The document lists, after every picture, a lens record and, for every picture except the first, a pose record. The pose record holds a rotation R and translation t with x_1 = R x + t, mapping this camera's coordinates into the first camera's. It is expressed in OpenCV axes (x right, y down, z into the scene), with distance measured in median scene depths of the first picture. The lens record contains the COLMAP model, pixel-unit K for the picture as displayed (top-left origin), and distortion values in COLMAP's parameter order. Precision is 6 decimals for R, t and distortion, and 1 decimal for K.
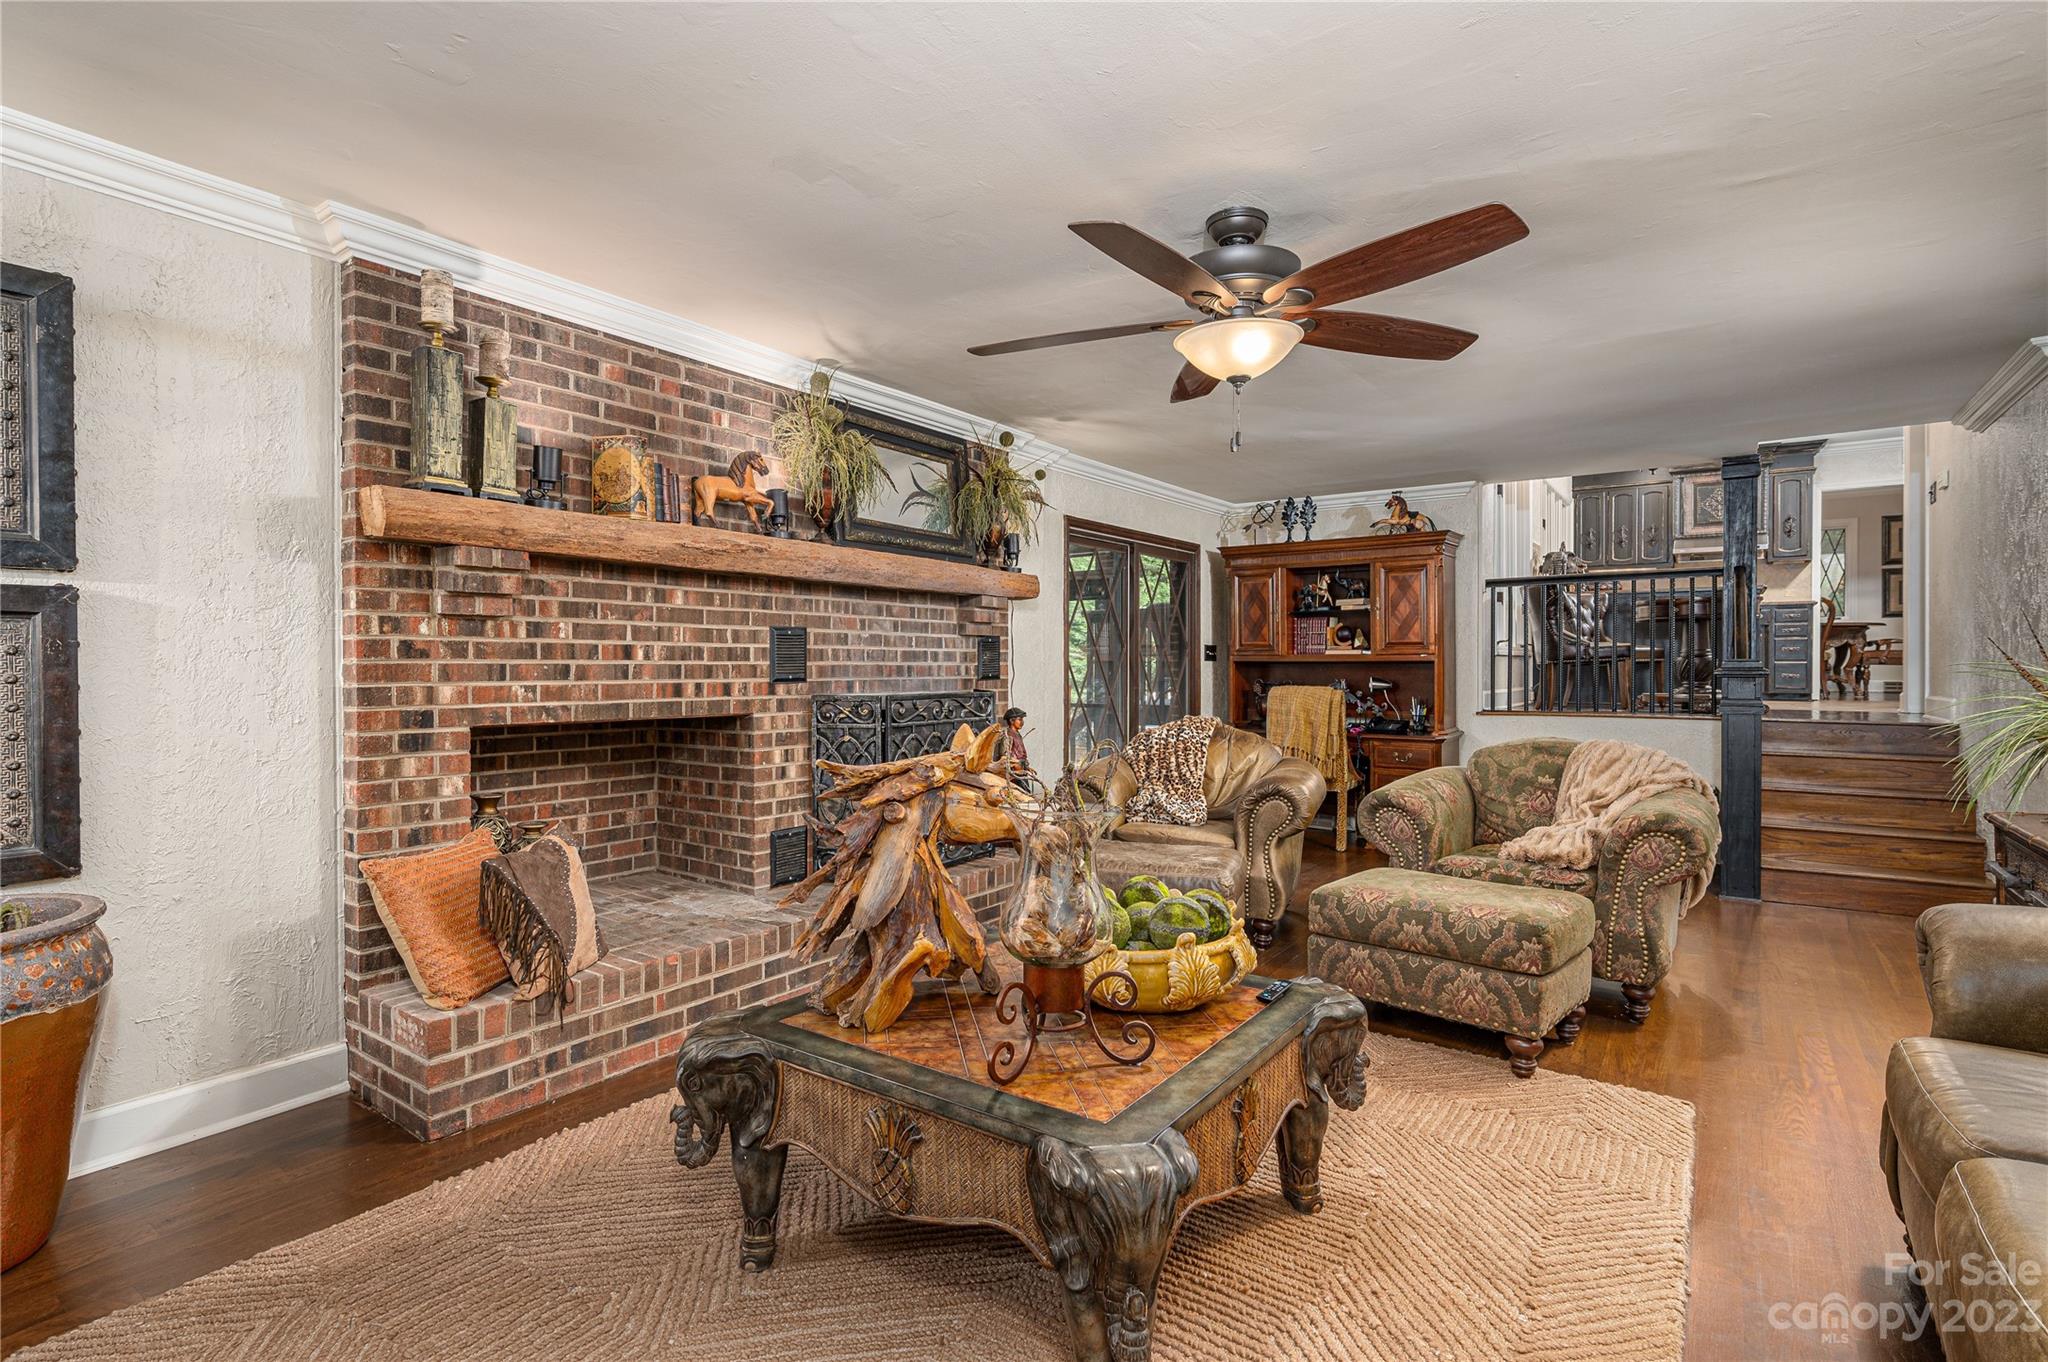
lens RADIAL K [[993.1, 0, 1027.1], [0, 993.1, 676.9], [0, 0, 1]] dist [-0.001479, -0.000173]
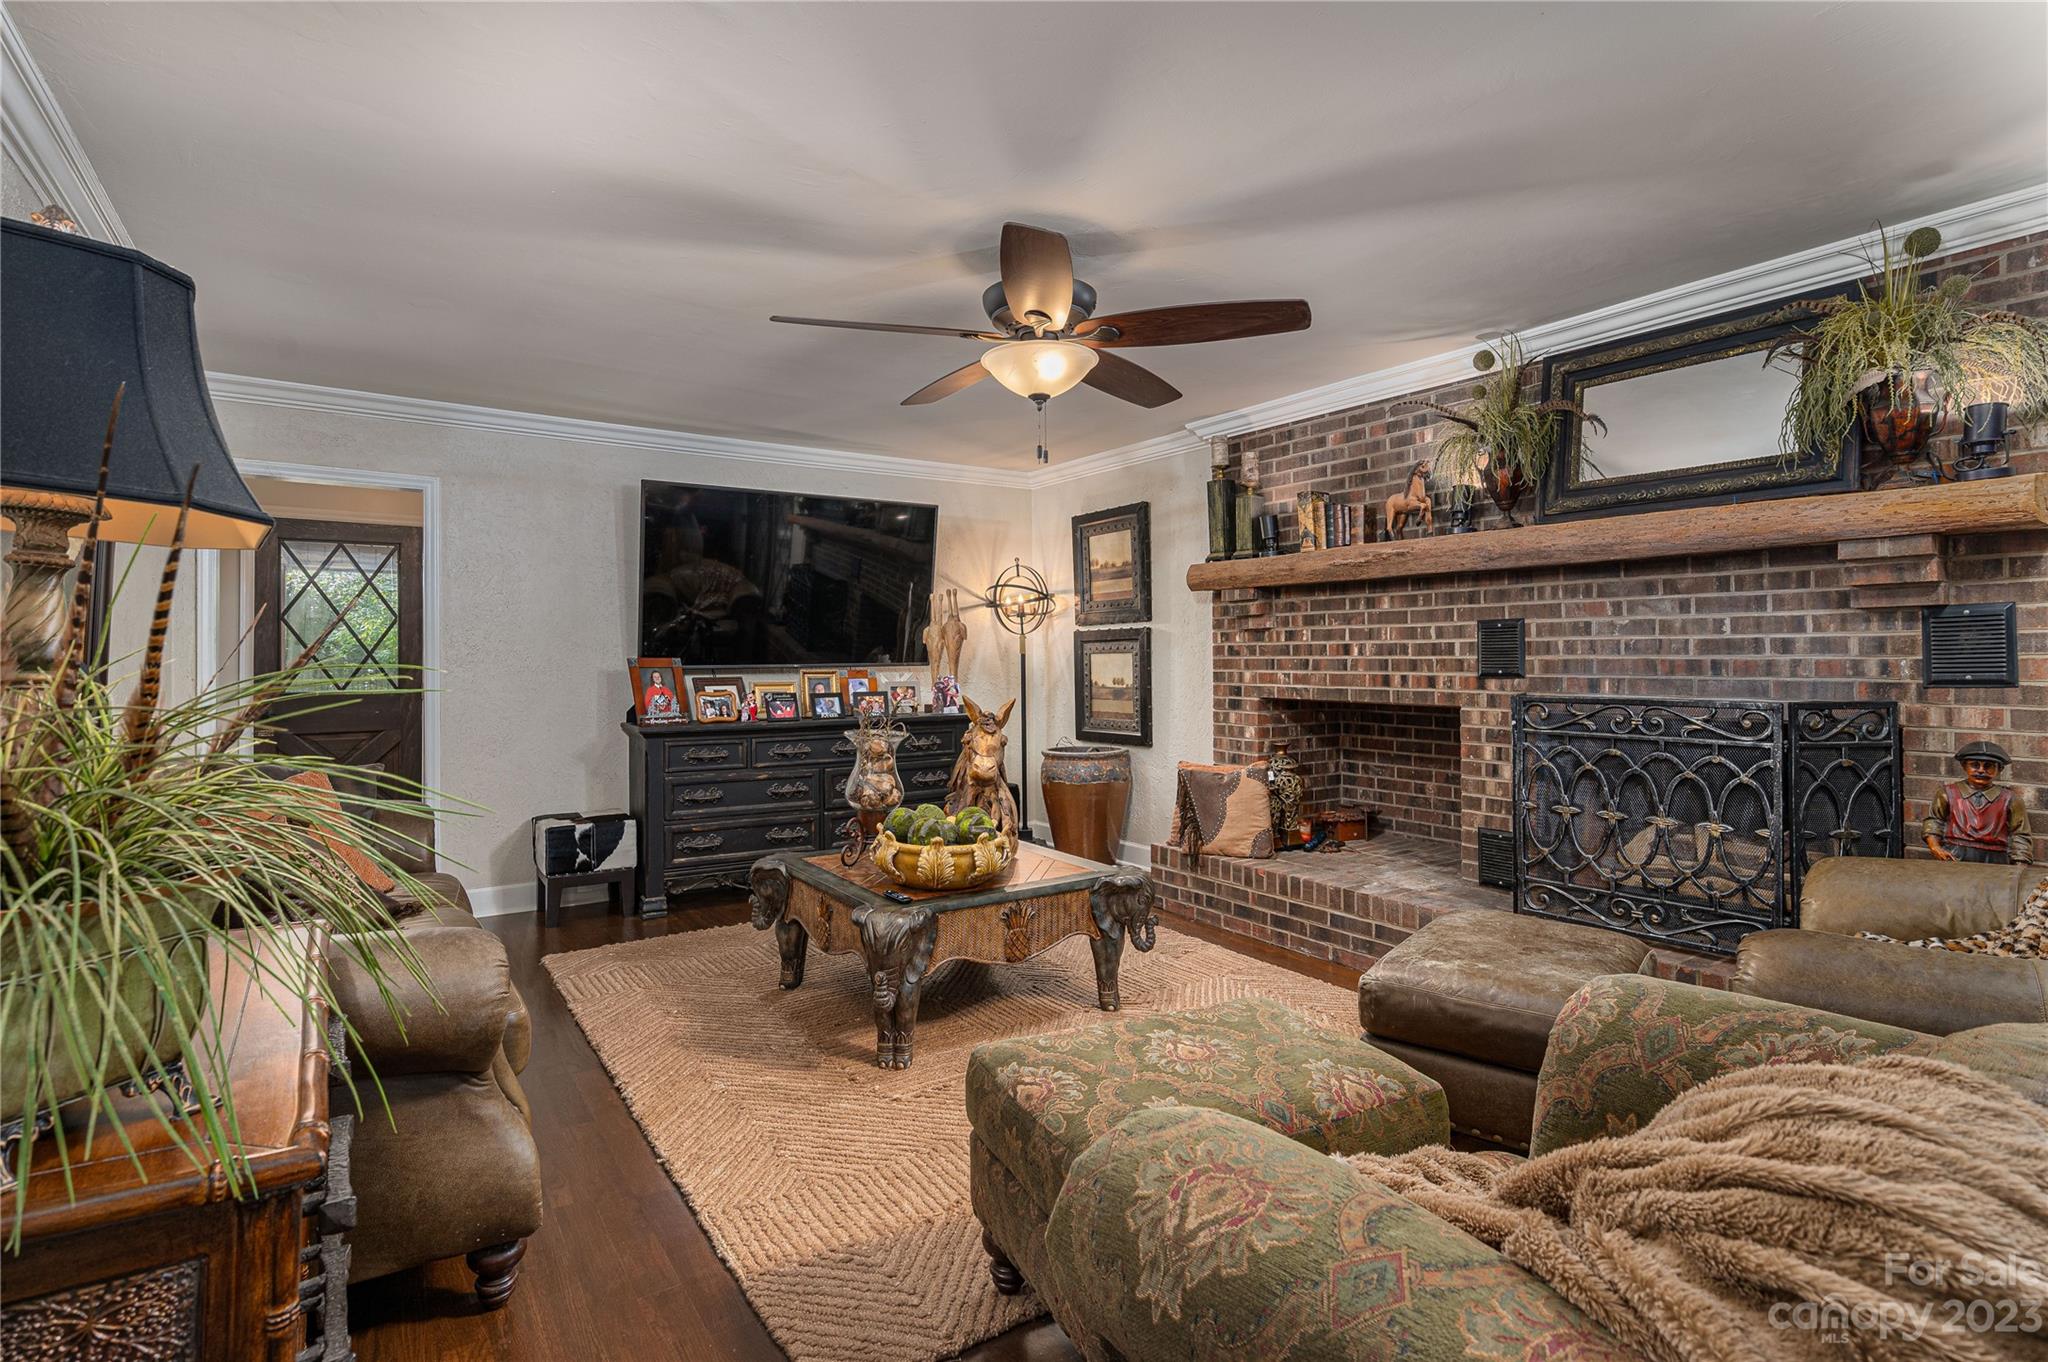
lens RADIAL K [[993.1, 0, 1027.1], [0, 993.1, 665.1], [0, 0, 1]] dist [-0.001479, -0.000173]
pose [[-0.350636, 0.003646, -0.936505, 0.881689], [-0.012276, 0.999889, 0.008489, -0.009665], [0.936431, 0.014473, -0.350552, 0.981964]]
